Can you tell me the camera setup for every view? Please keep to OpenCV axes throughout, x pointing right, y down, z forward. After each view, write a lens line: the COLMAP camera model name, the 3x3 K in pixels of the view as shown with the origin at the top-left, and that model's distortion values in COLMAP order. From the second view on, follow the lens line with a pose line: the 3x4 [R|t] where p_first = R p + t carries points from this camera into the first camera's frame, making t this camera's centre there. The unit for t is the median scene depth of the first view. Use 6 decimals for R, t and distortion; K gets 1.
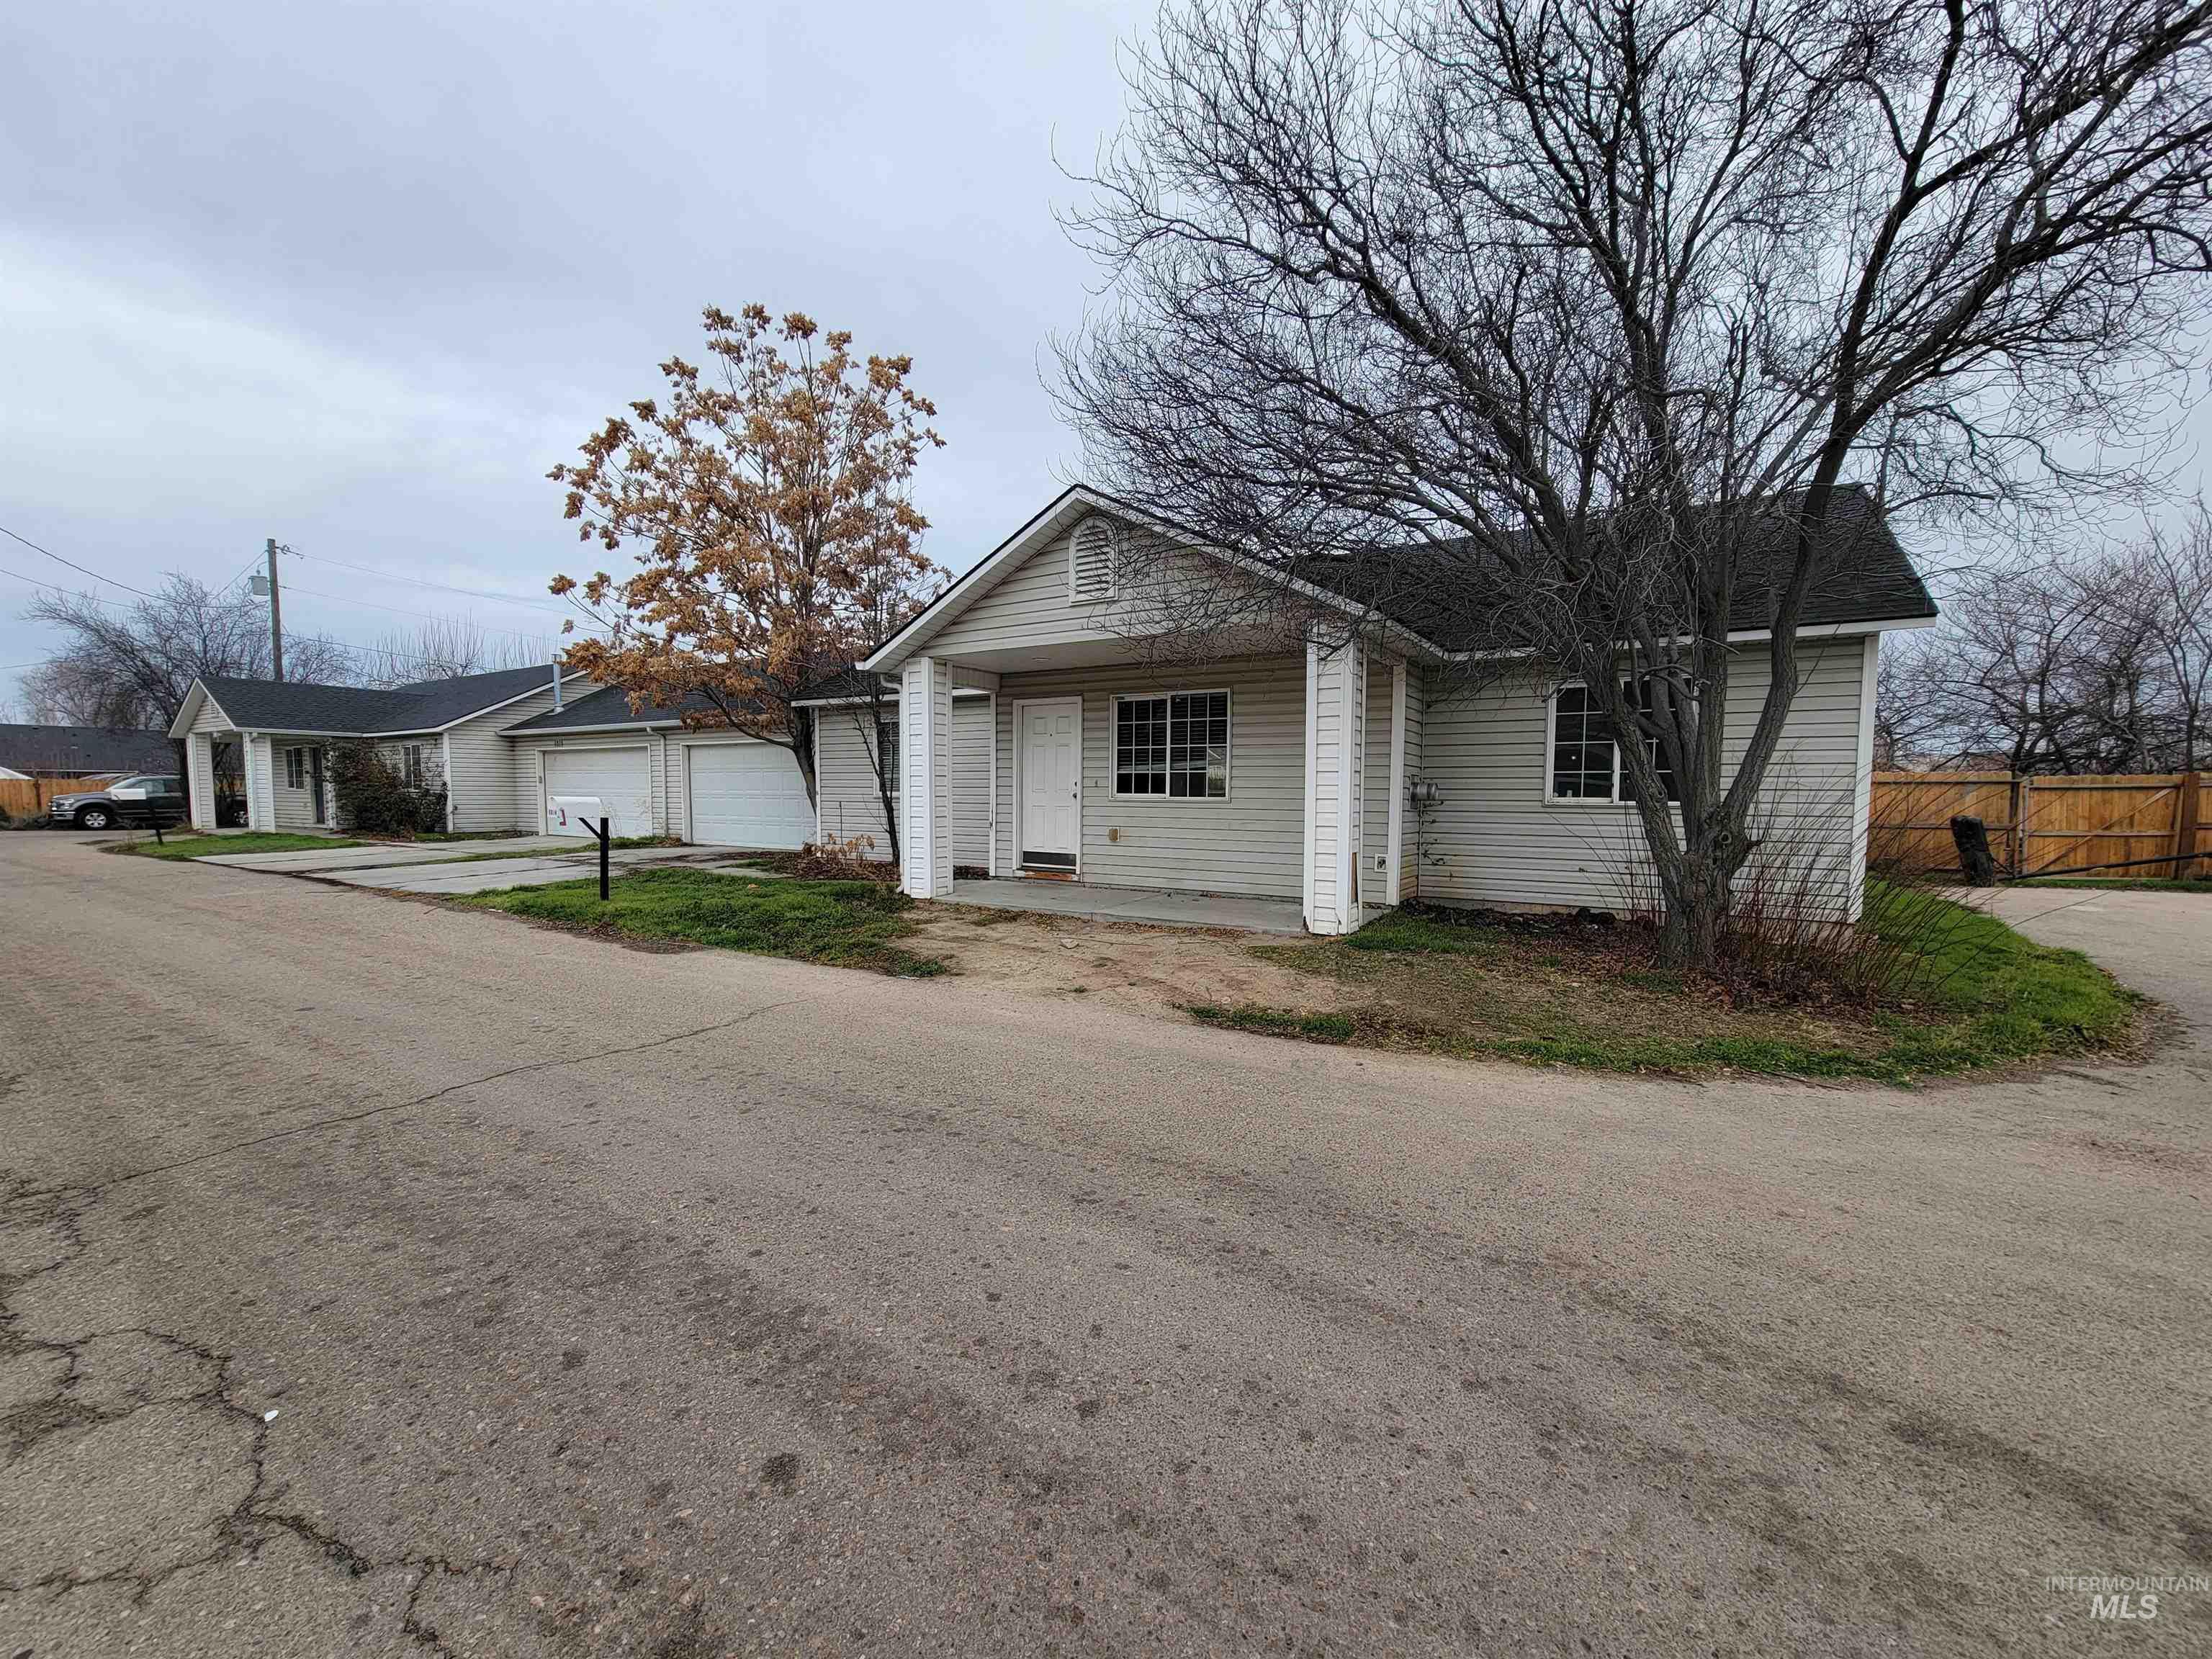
lens RADIAL K [[897.0, 0, 1098.5], [0, 897.0, 850.3], [0, 0, 1]] dist [-0.009720, 0.005080]
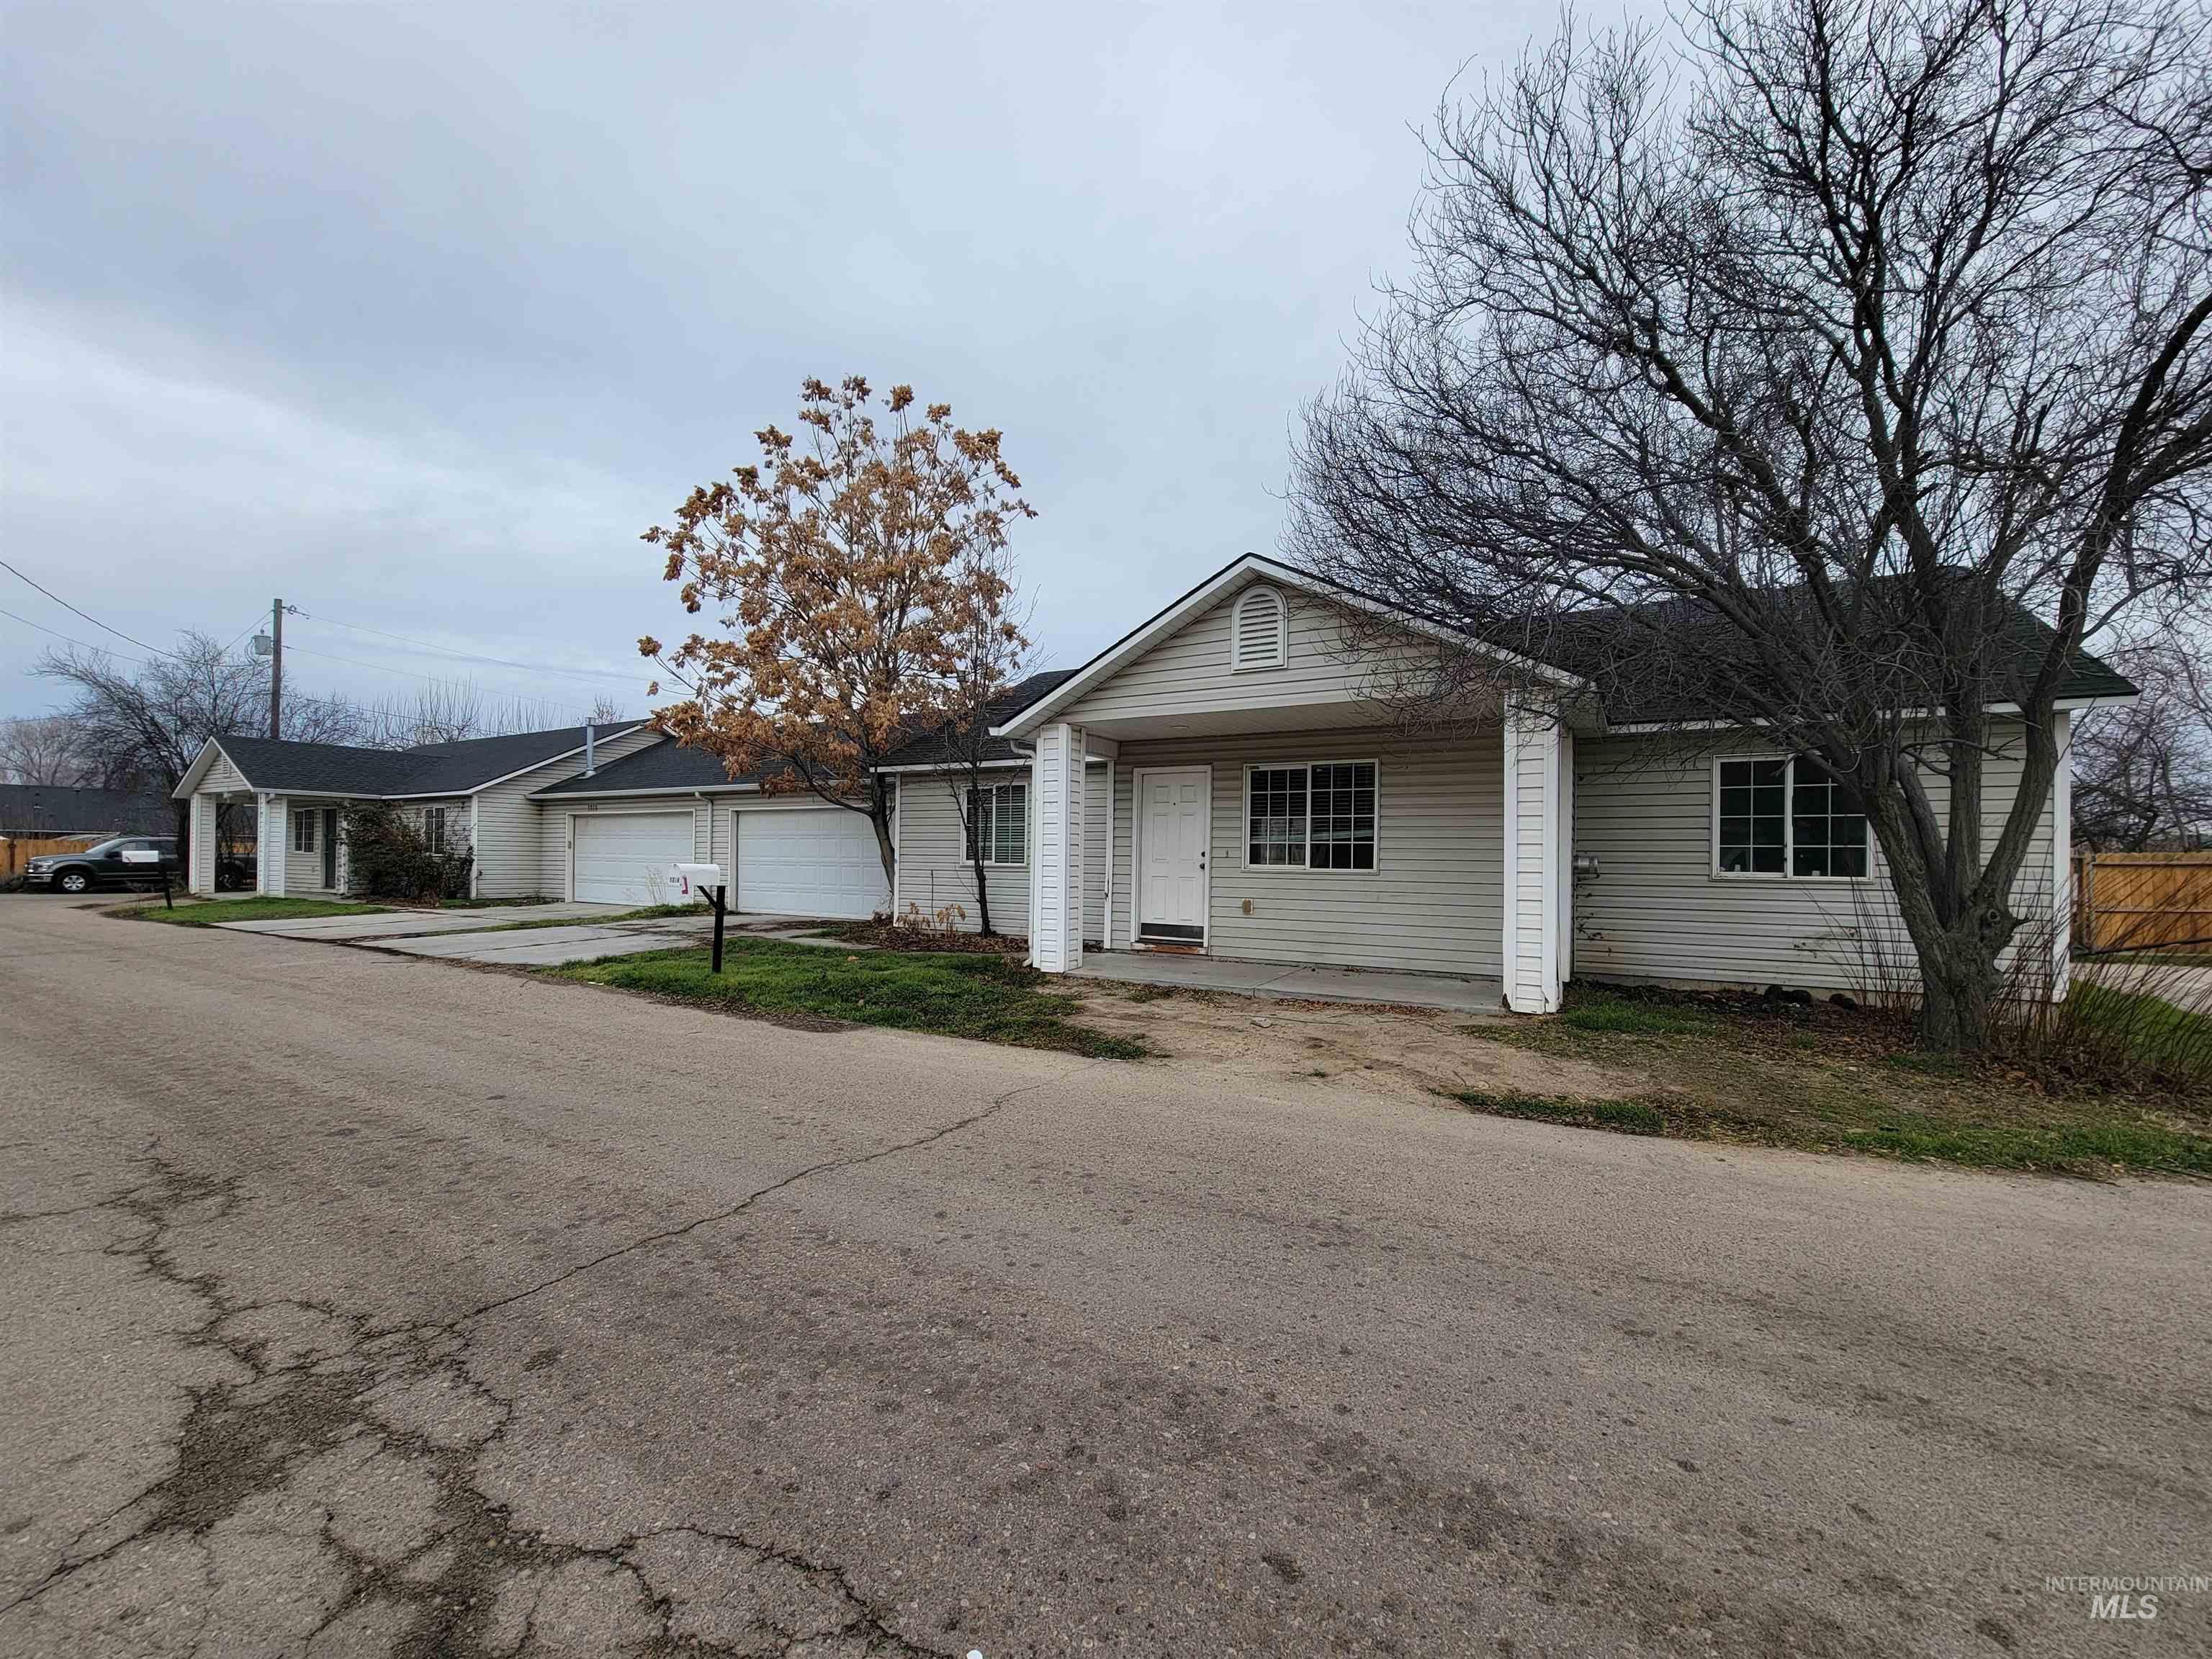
lens RADIAL K [[897.0, 0, 1098.5], [0, 897.0, 850.3], [0, 0, 1]] dist [-0.009720, 0.005080]
pose [[0.999489, 0.007713, 0.031014, -0.180069], [-0.005308, 0.997027, -0.076868, -0.002854], [-0.031514, 0.076665, 0.996559, 0.034901]]
